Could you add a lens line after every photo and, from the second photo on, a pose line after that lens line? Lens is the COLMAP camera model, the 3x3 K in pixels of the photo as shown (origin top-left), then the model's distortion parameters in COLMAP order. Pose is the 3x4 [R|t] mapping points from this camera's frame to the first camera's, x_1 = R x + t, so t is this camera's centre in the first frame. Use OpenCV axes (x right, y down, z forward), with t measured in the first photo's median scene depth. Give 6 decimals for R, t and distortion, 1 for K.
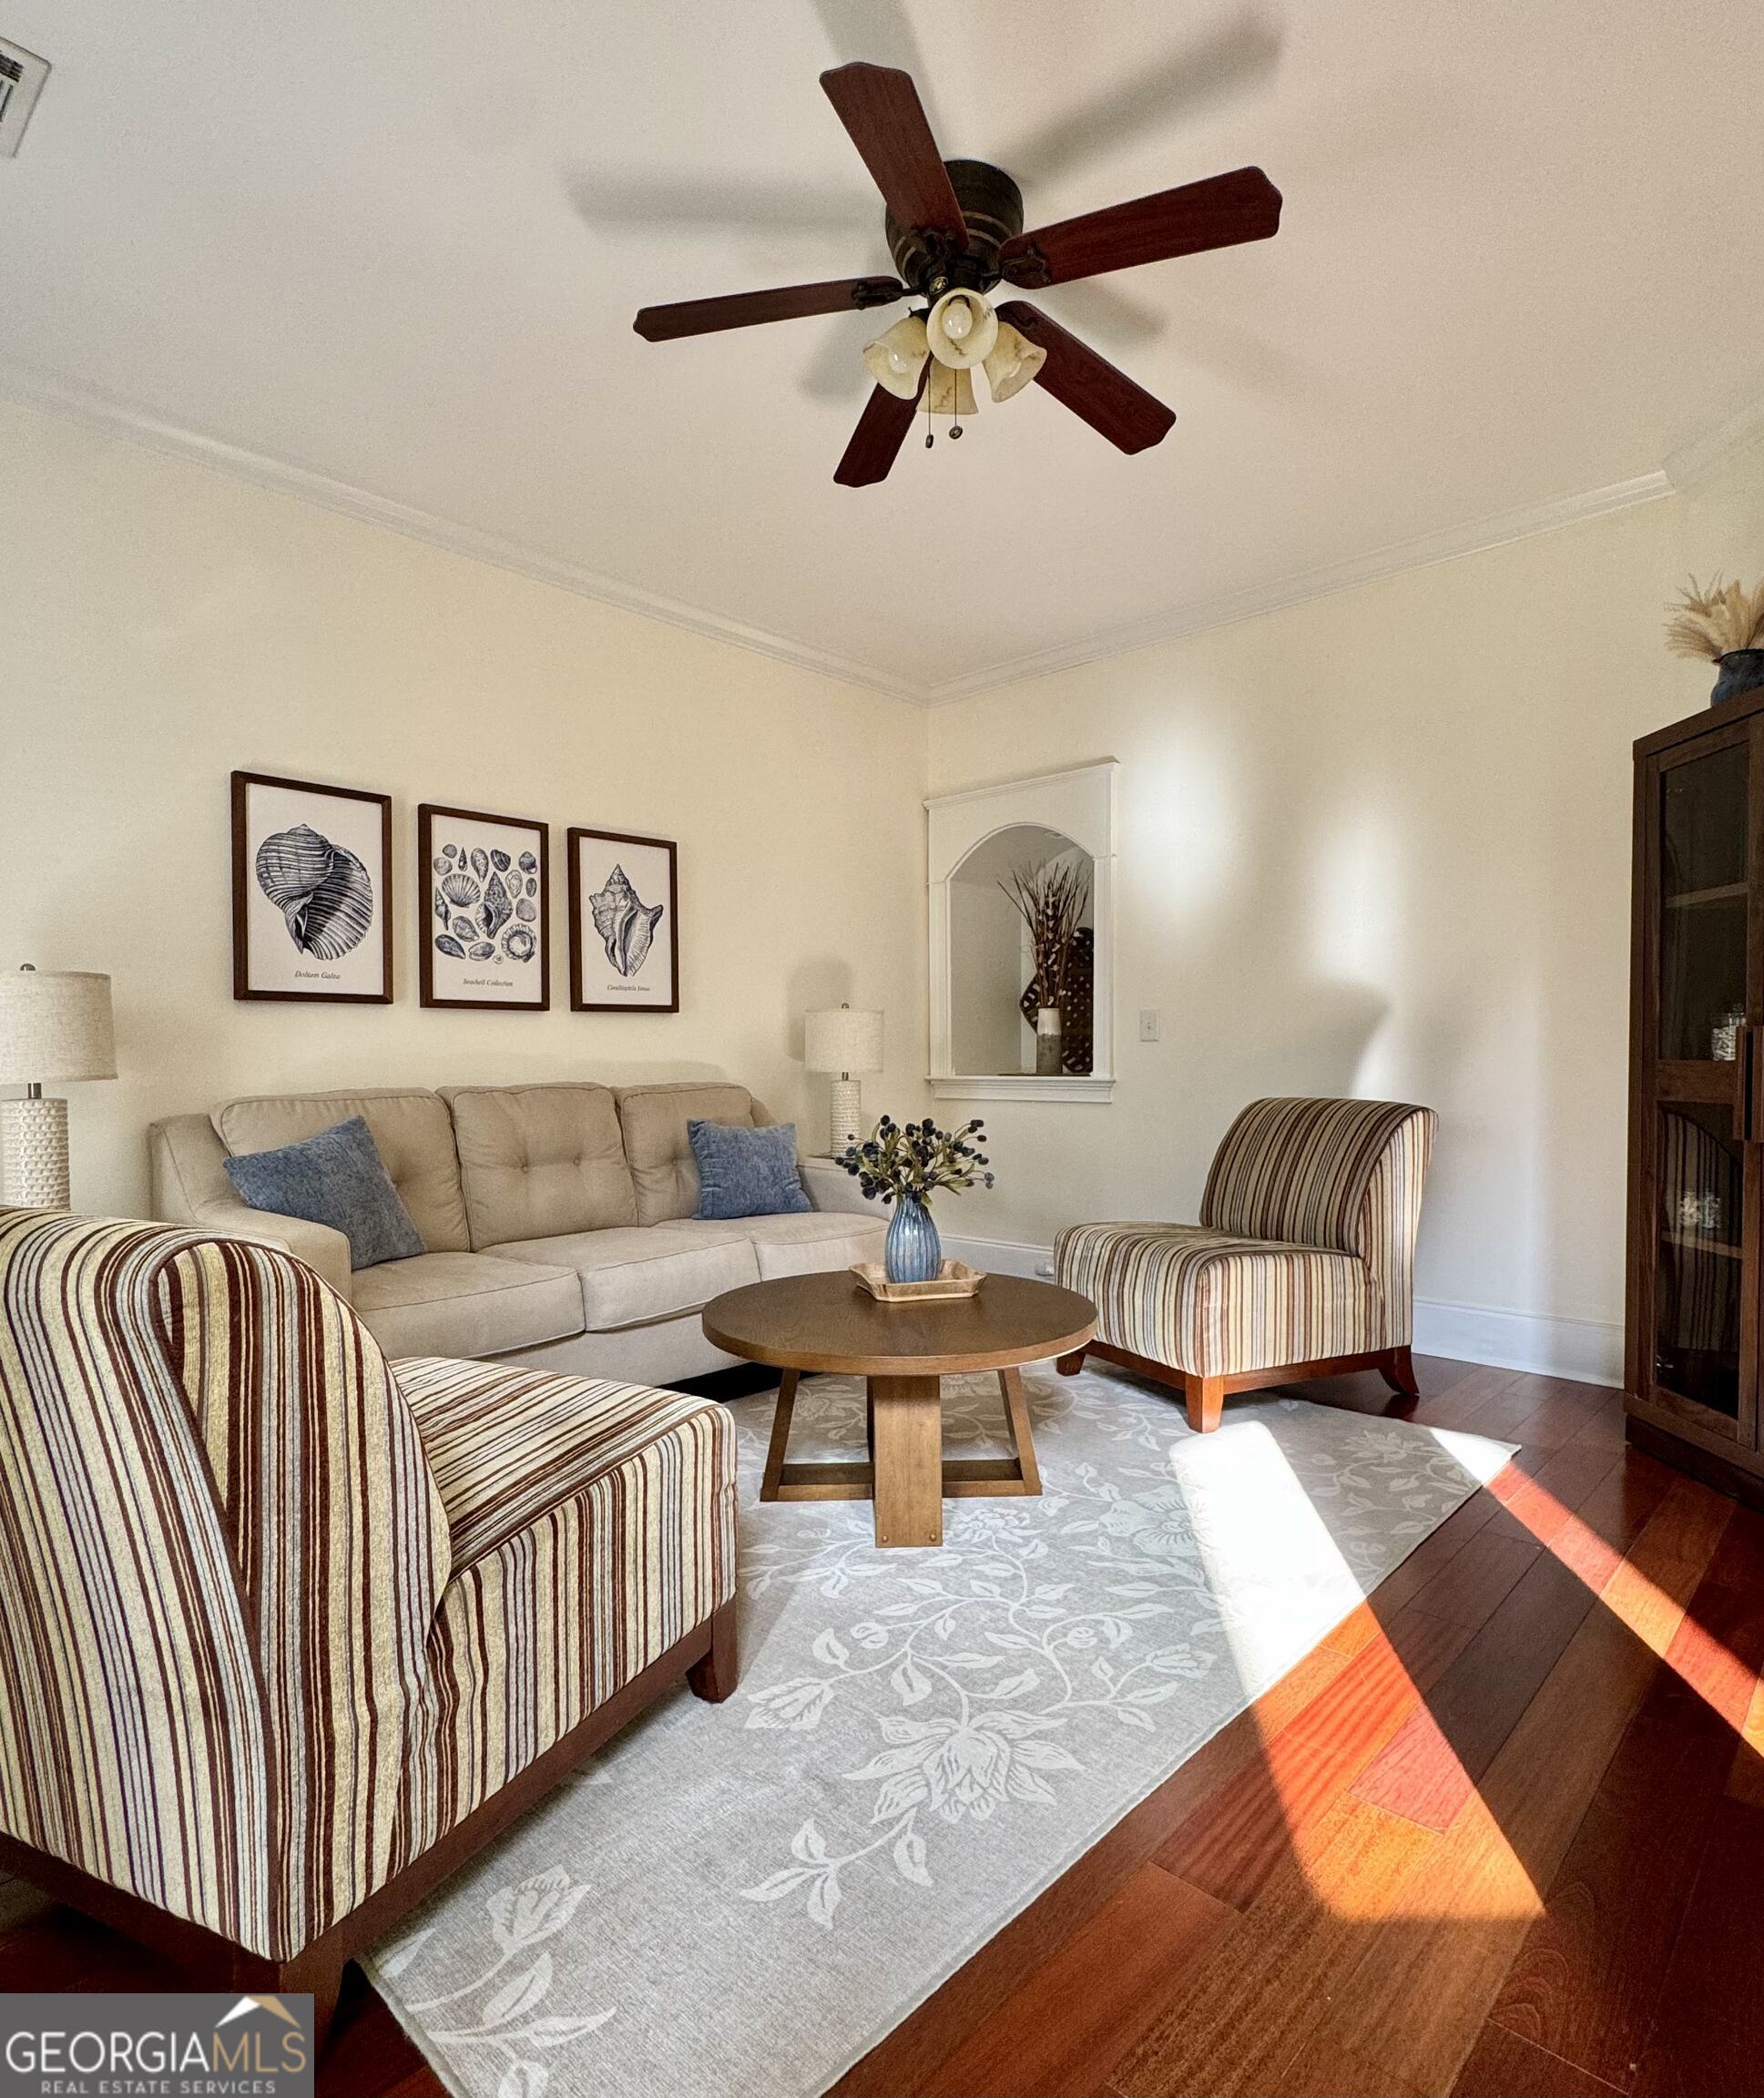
lens RADIAL K [[1079.2, 0, 883.6], [0, 1079.2, 1059.6], [0, 0, 1]] dist [0.003485, -0.000112]
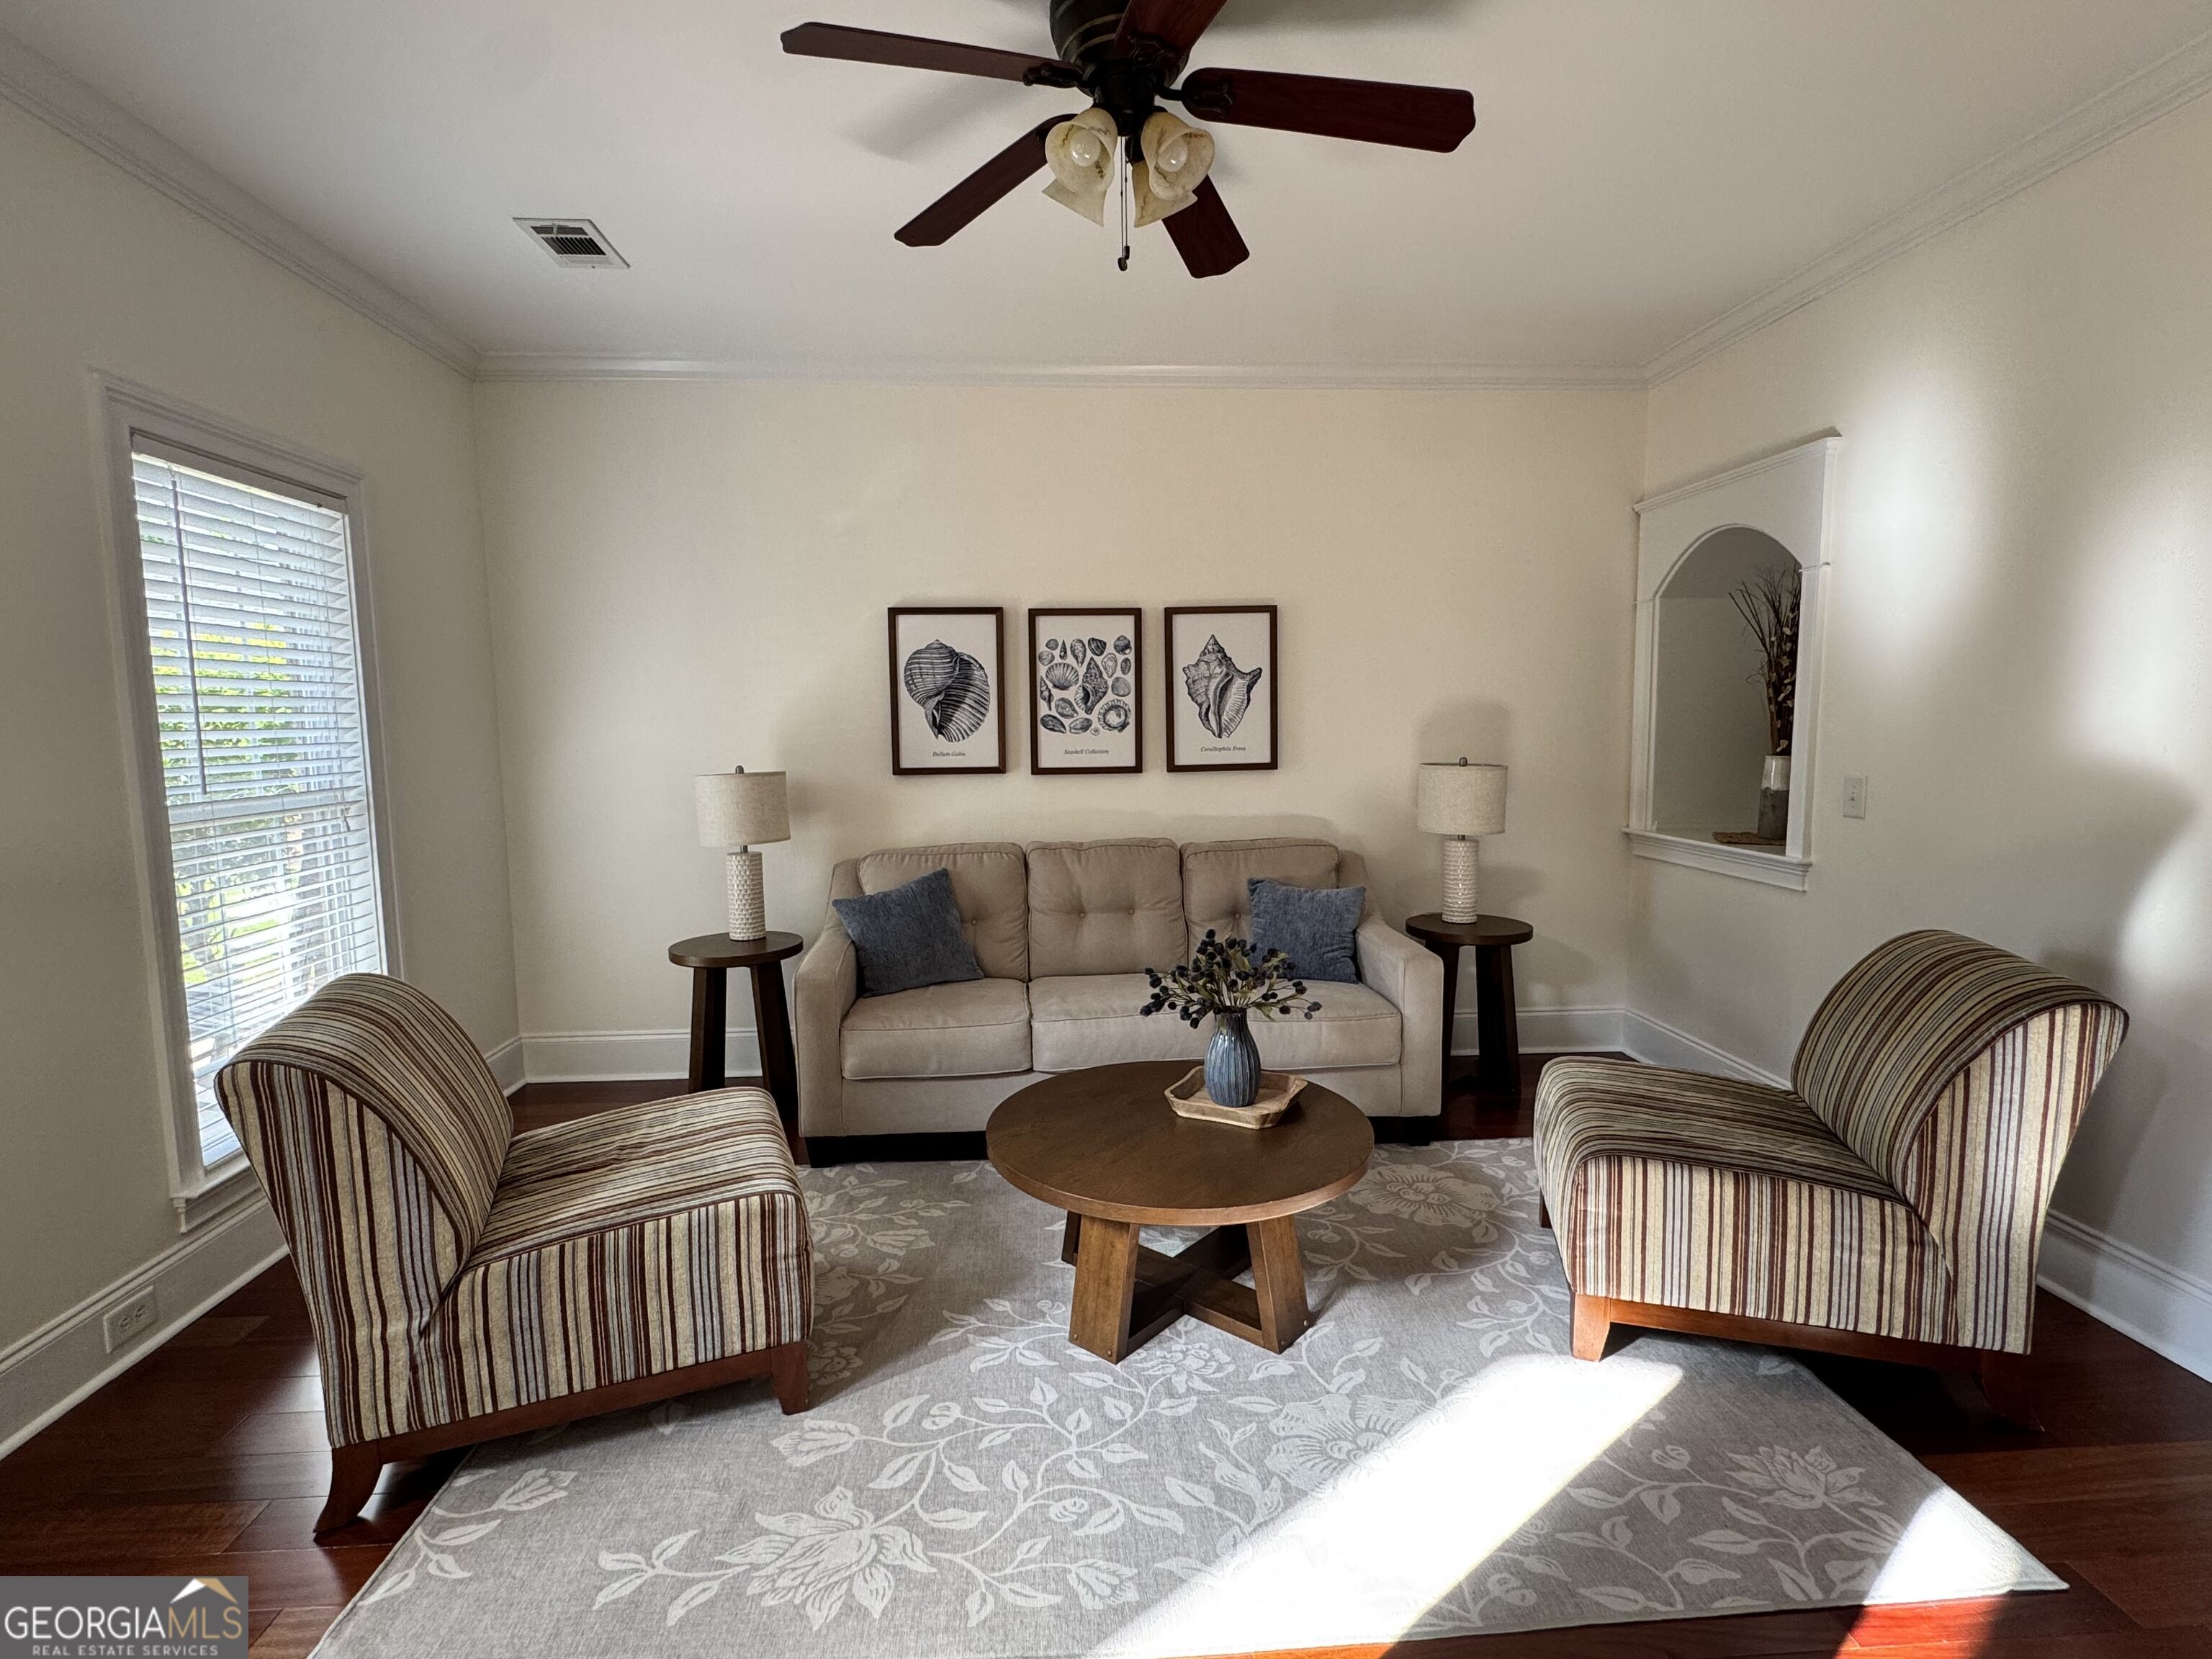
lens RADIAL K [[1018.4, 0, 1103.4], [0, 1018.4, 815.8], [0, 0, 1]] dist [0.000076, 0.002365]
pose [[0.754081, 0.054053, -0.654554, 0.395531], [0.001382, 0.996475, 0.083882, -0.097127], [0.656780, -0.064159, 0.751348, 0.168759]]
